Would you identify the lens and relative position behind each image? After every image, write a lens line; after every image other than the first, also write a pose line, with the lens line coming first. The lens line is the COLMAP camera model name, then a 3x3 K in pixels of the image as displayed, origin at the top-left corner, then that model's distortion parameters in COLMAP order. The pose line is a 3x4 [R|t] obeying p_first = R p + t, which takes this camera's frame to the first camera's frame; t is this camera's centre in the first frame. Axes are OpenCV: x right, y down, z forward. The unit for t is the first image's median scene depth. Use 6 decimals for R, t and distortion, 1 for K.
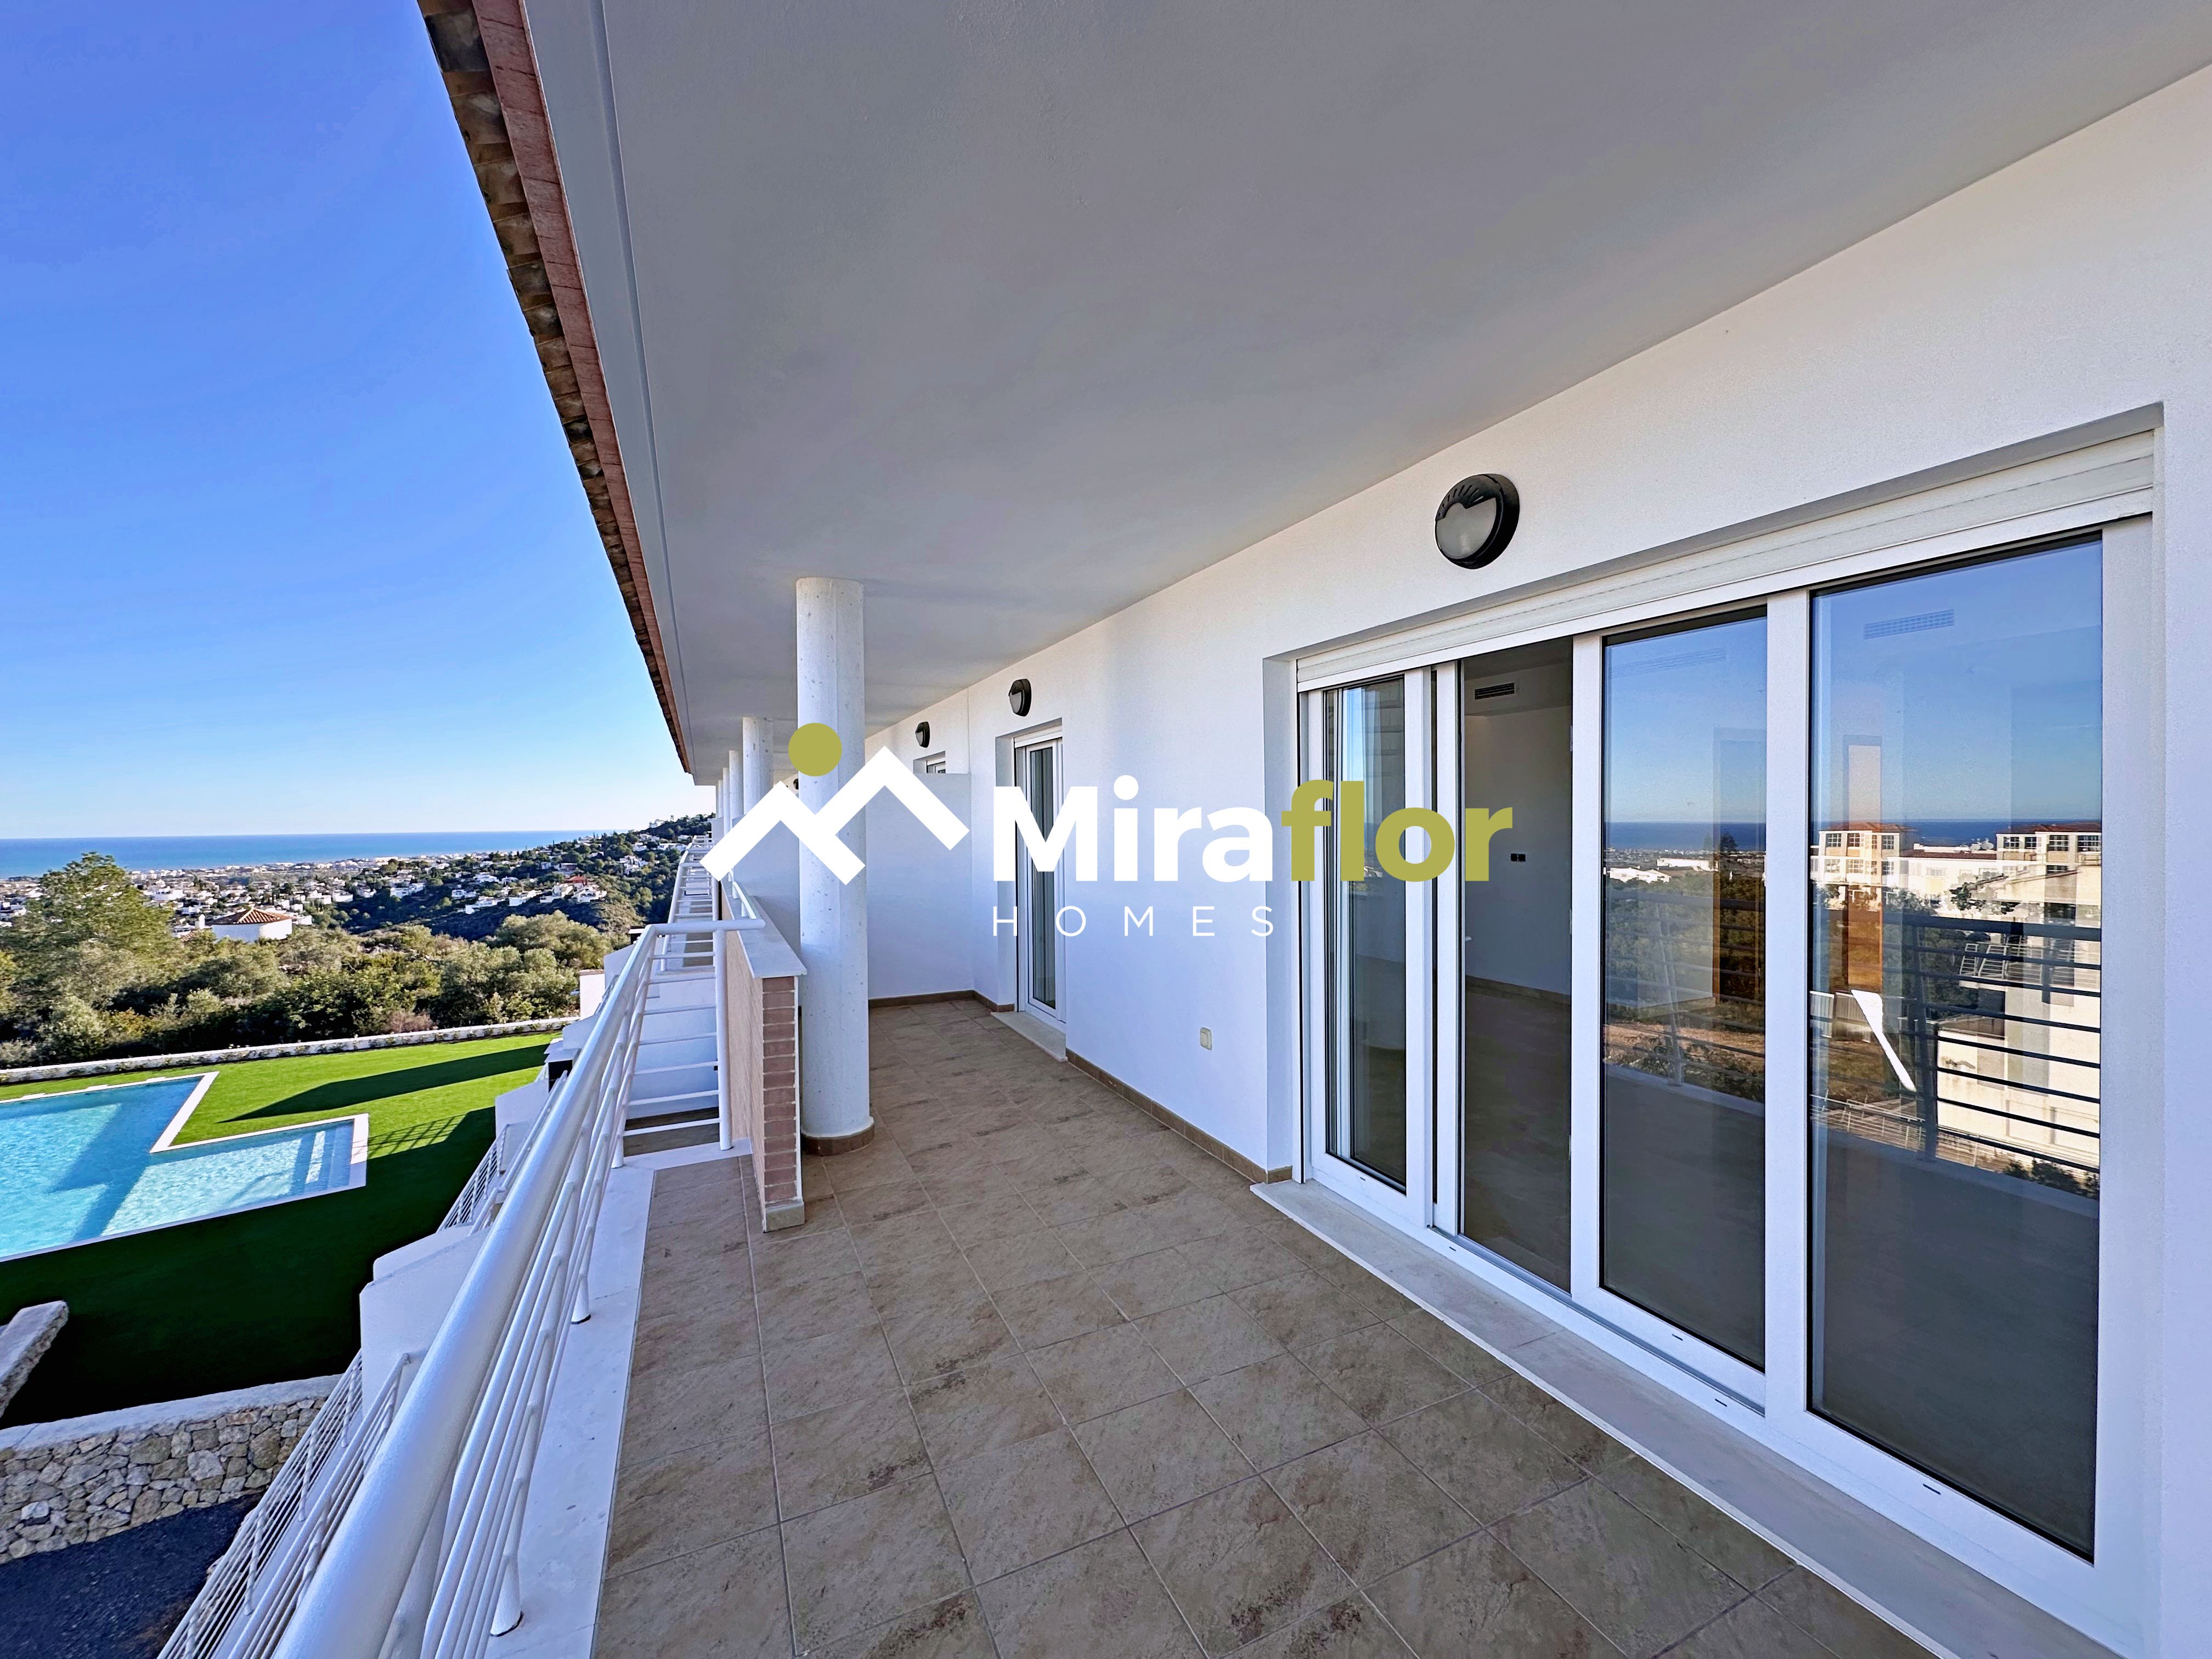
lens RADIAL K [[879.4, 0, 1105.1], [0, 879.4, 828.1], [0, 0, 1]] dist [-0.004073, 0.000513]
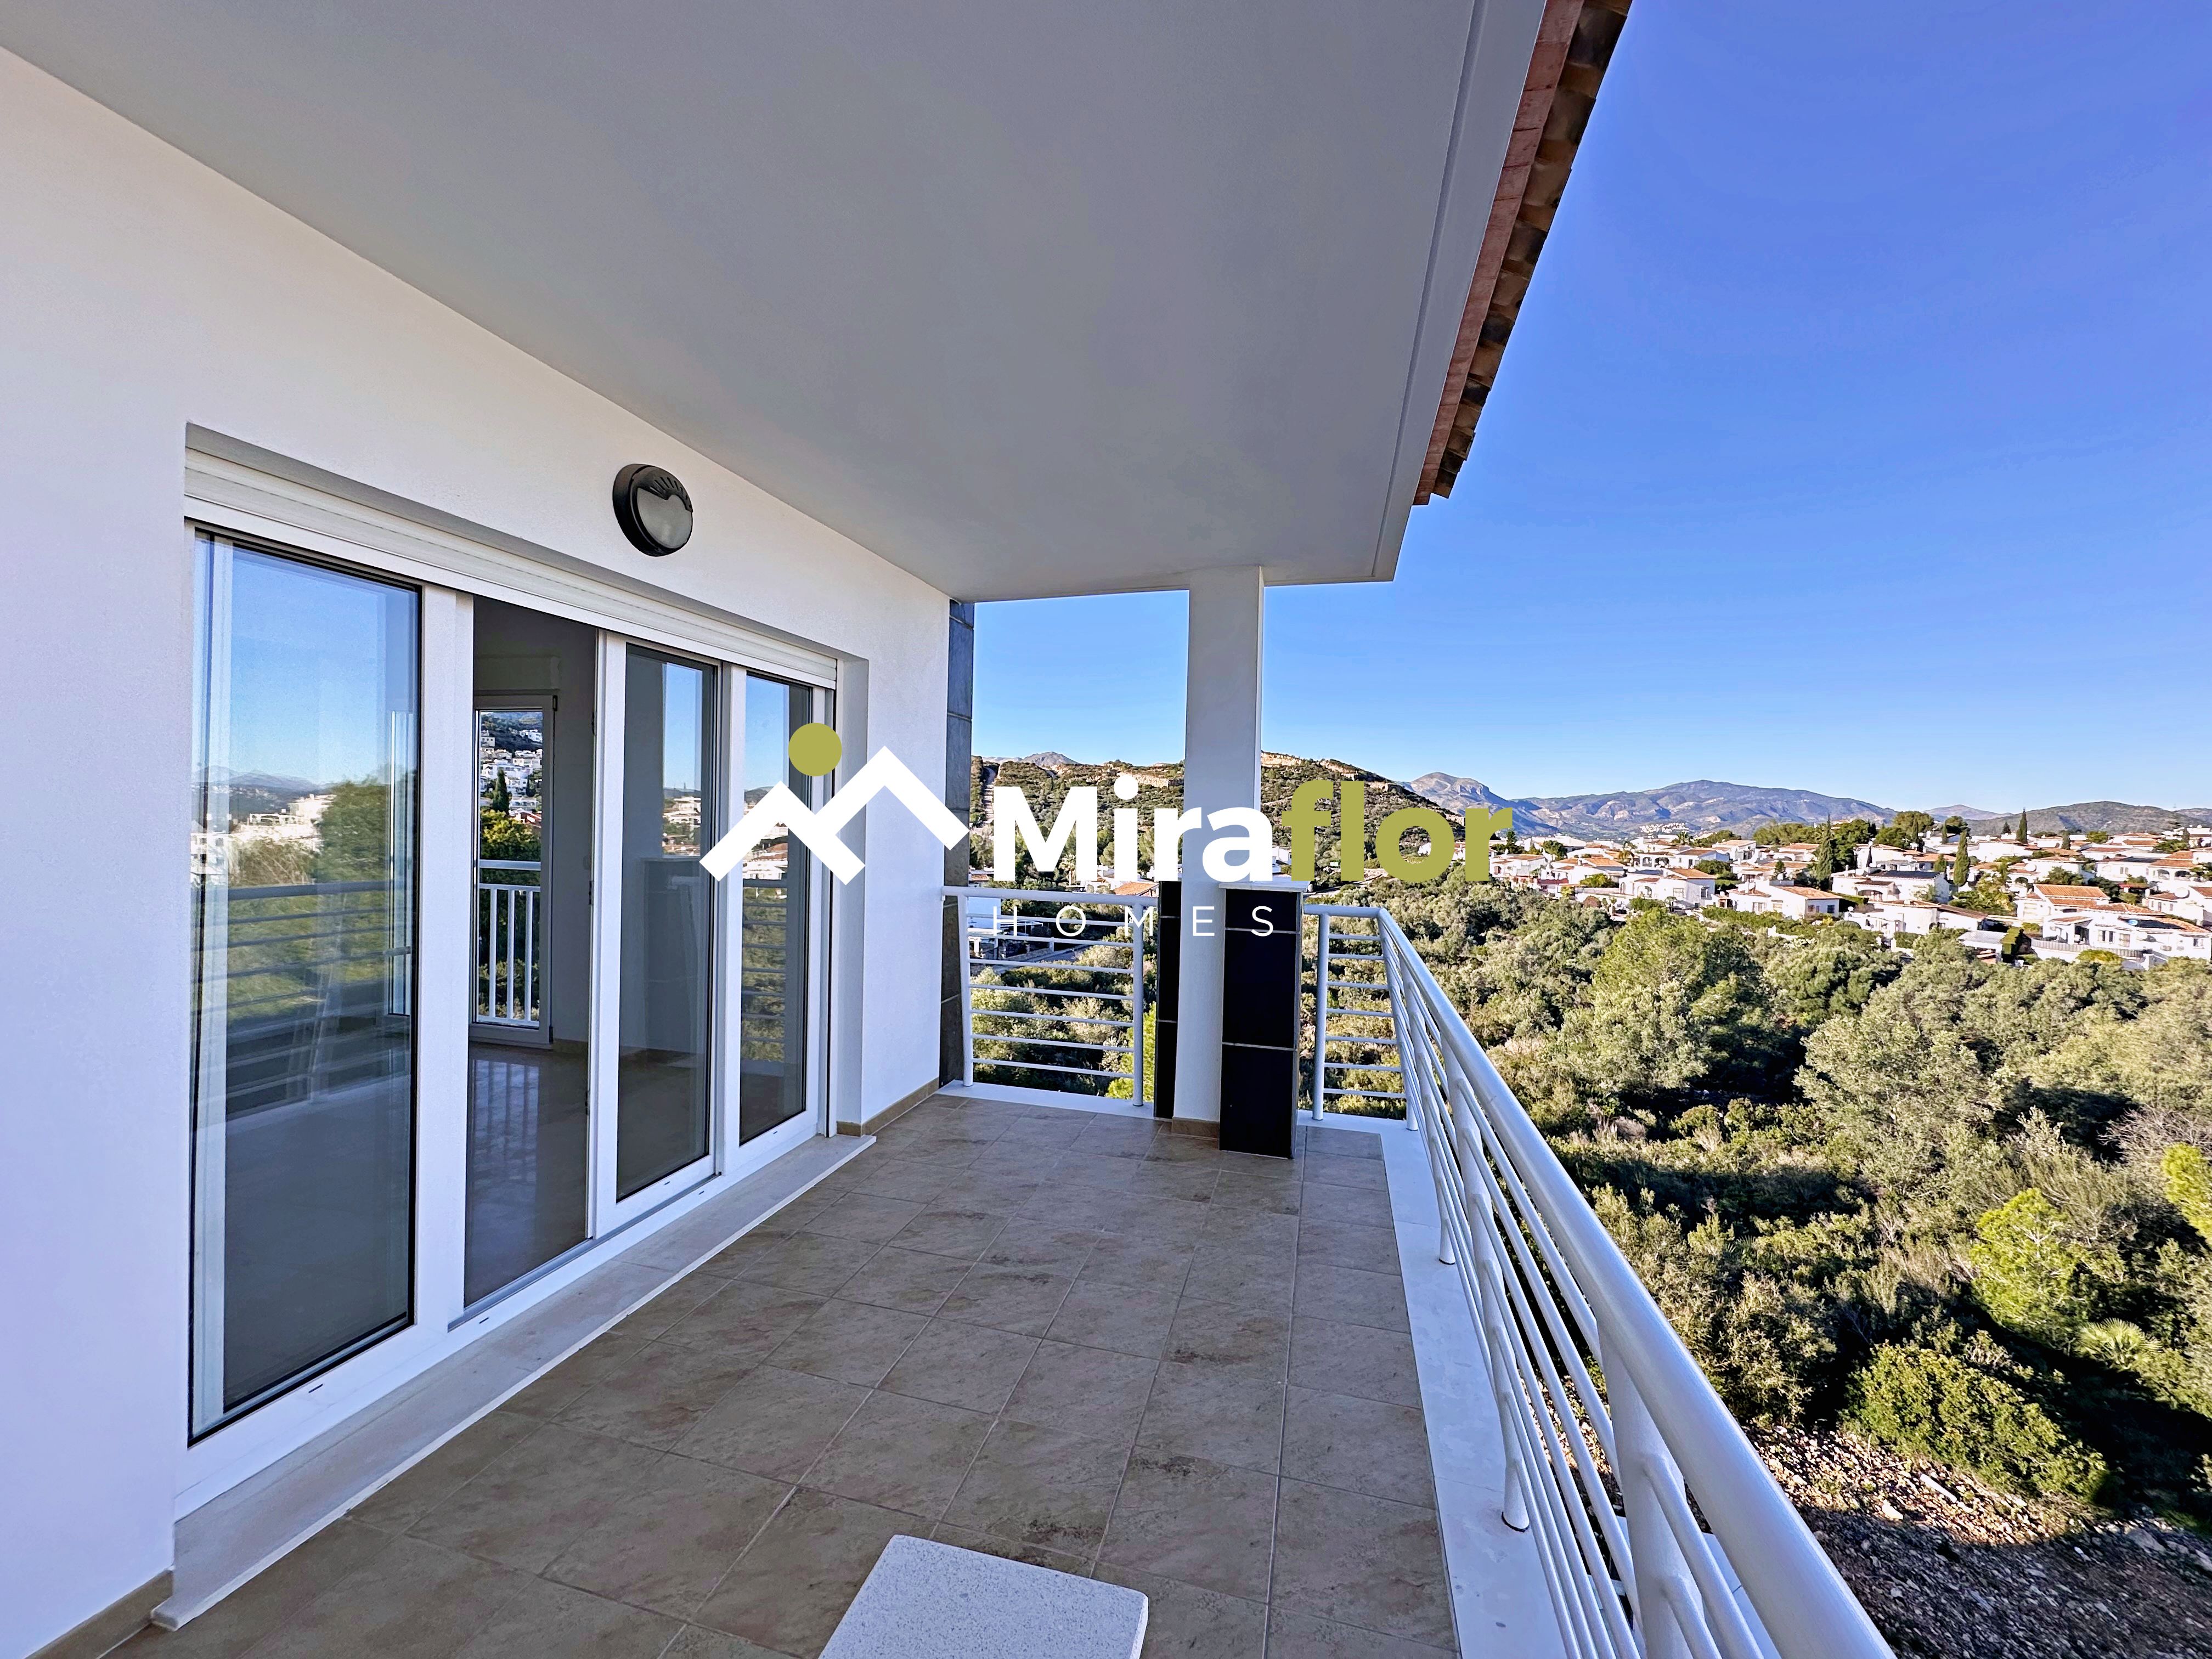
lens RADIAL K [[879.4, 0, 1105.1], [0, 879.4, 828.1], [0, 0, 1]] dist [-0.004073, 0.000513]
pose [[-0.778052, -0.016241, 0.627990, -0.134343], [-0.005956, 0.999812, 0.018478, 0.000739], [-0.628171, 0.010637, -0.778002, 0.304921]]
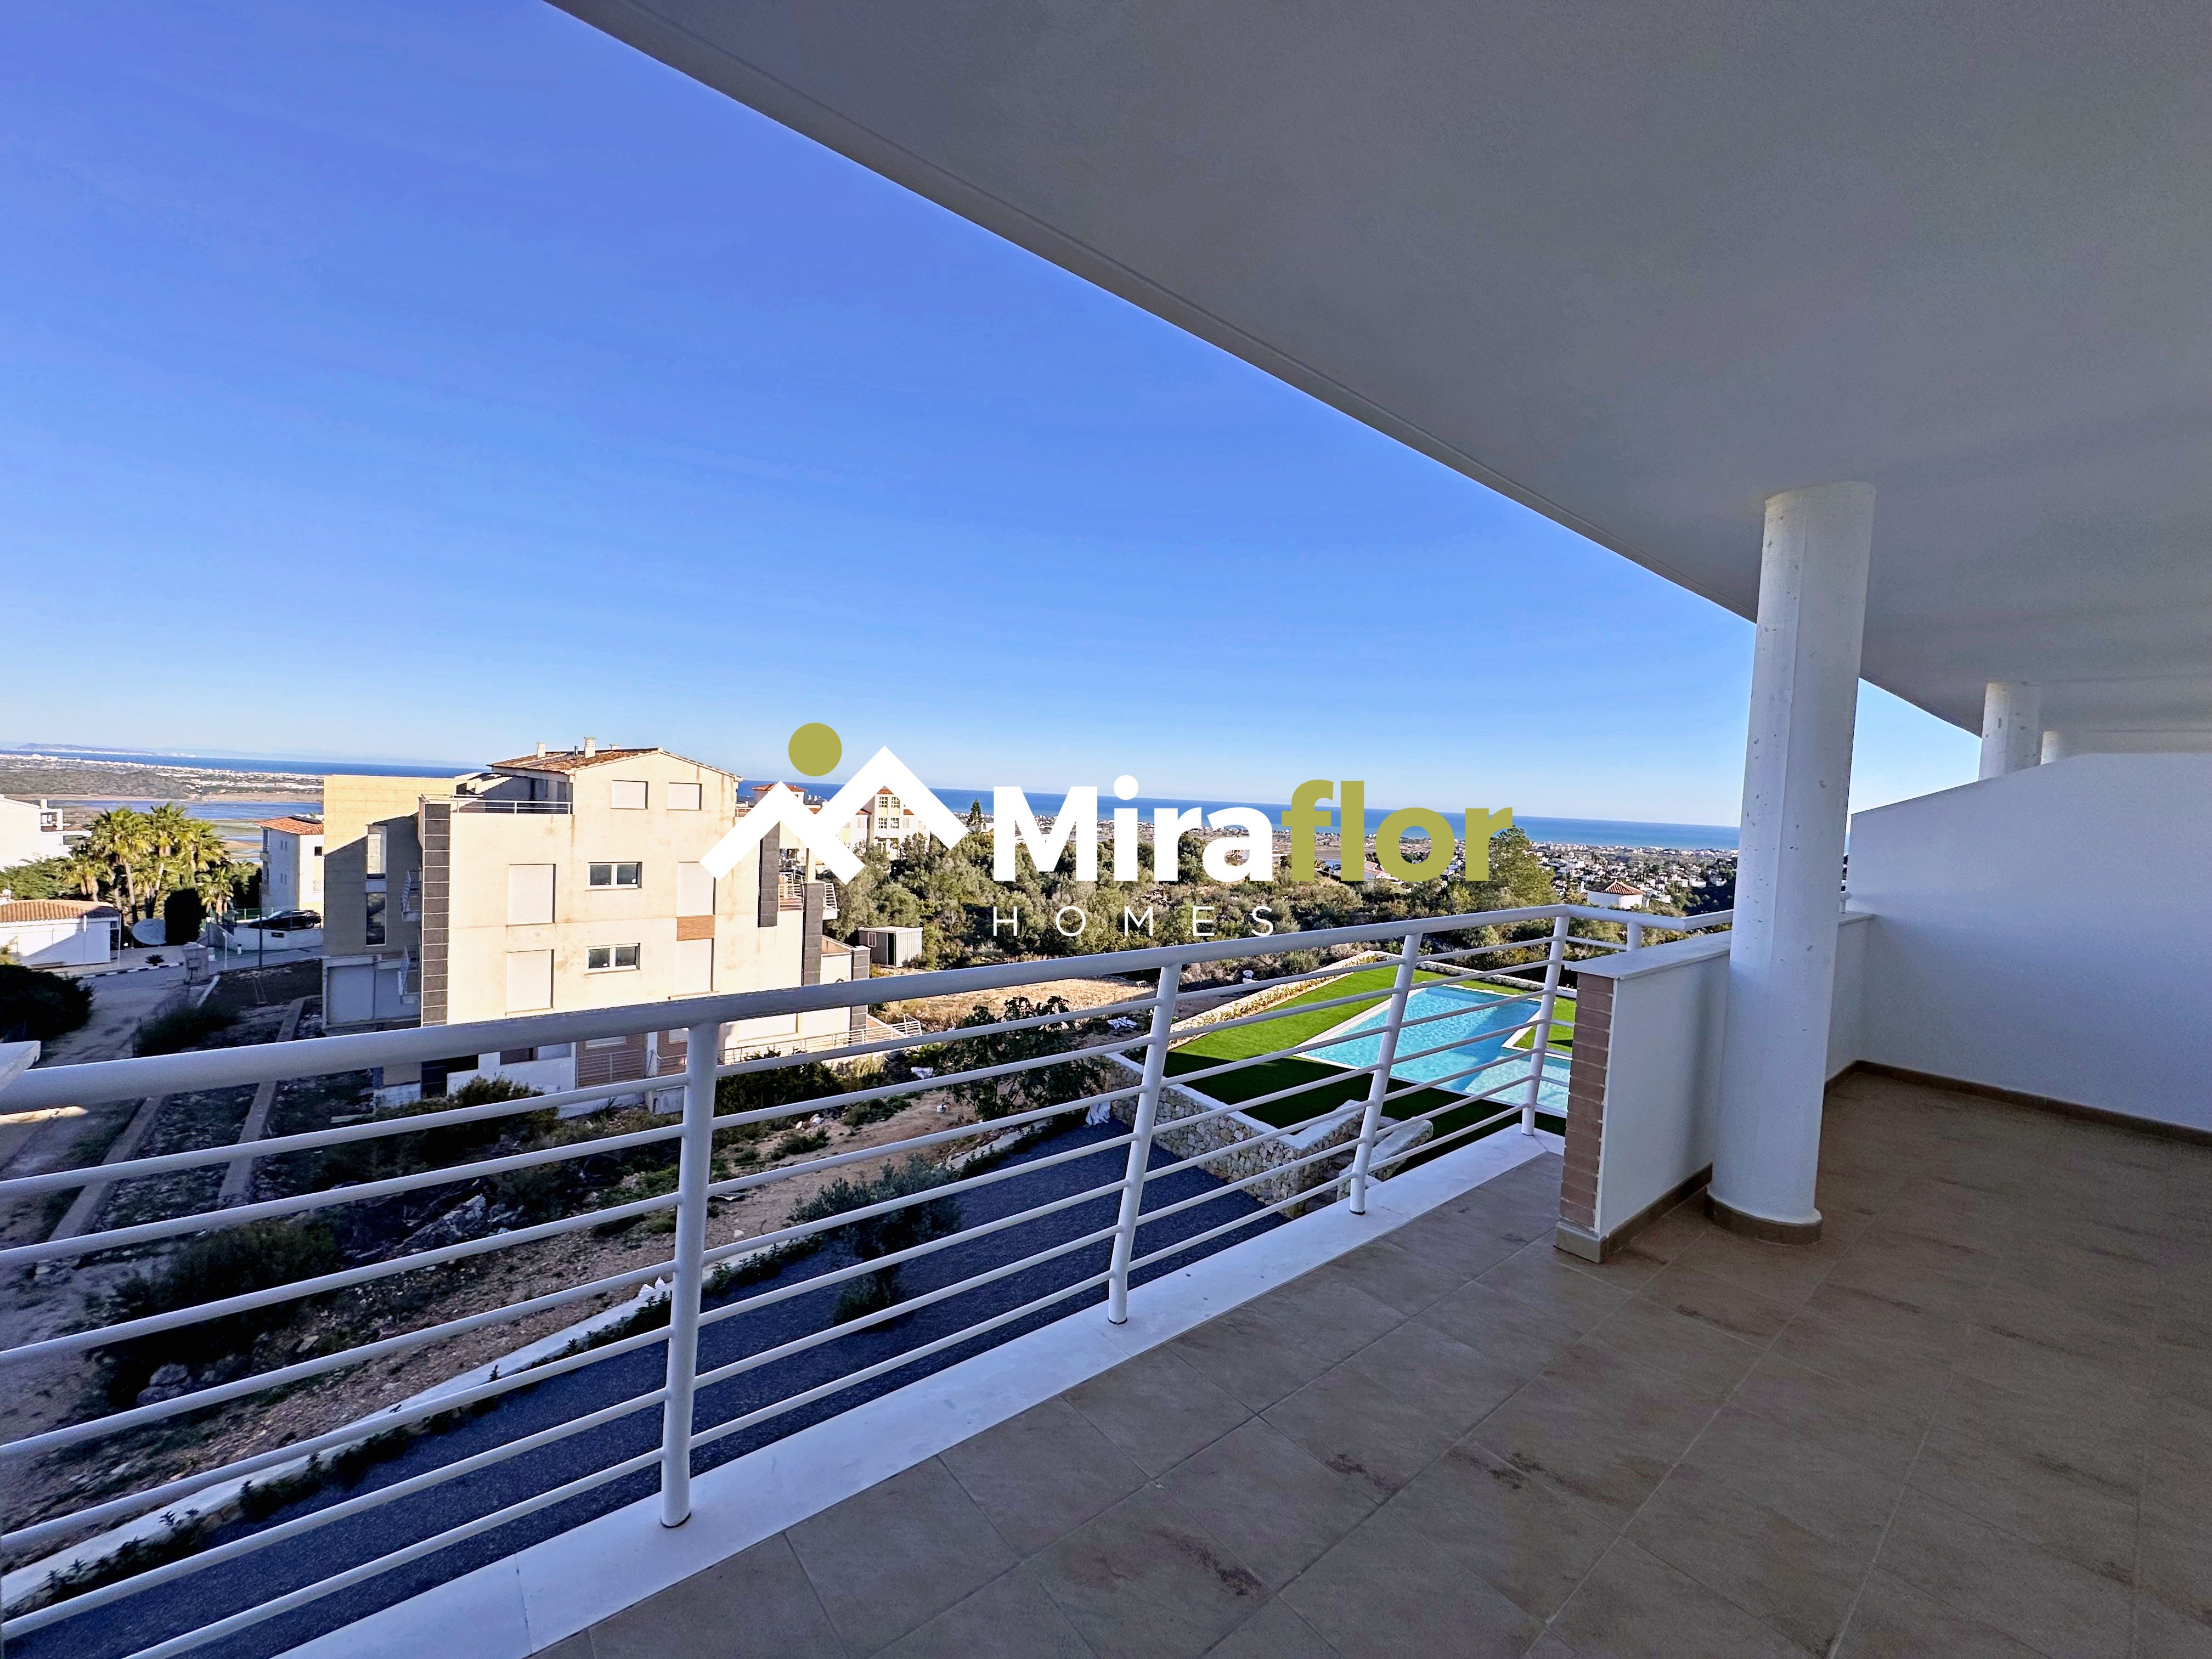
lens RADIAL K [[878.7, 0, 1105.0], [0, 878.7, 828.2], [0, 0, 1]] dist [-0.003457, 0.000702]
pose [[0.250572, 0.064584, -0.965941, 0.094637], [-0.060852, 0.996850, 0.050865, 0.001842], [0.966184, 0.046034, 0.253713, 0.079033]]
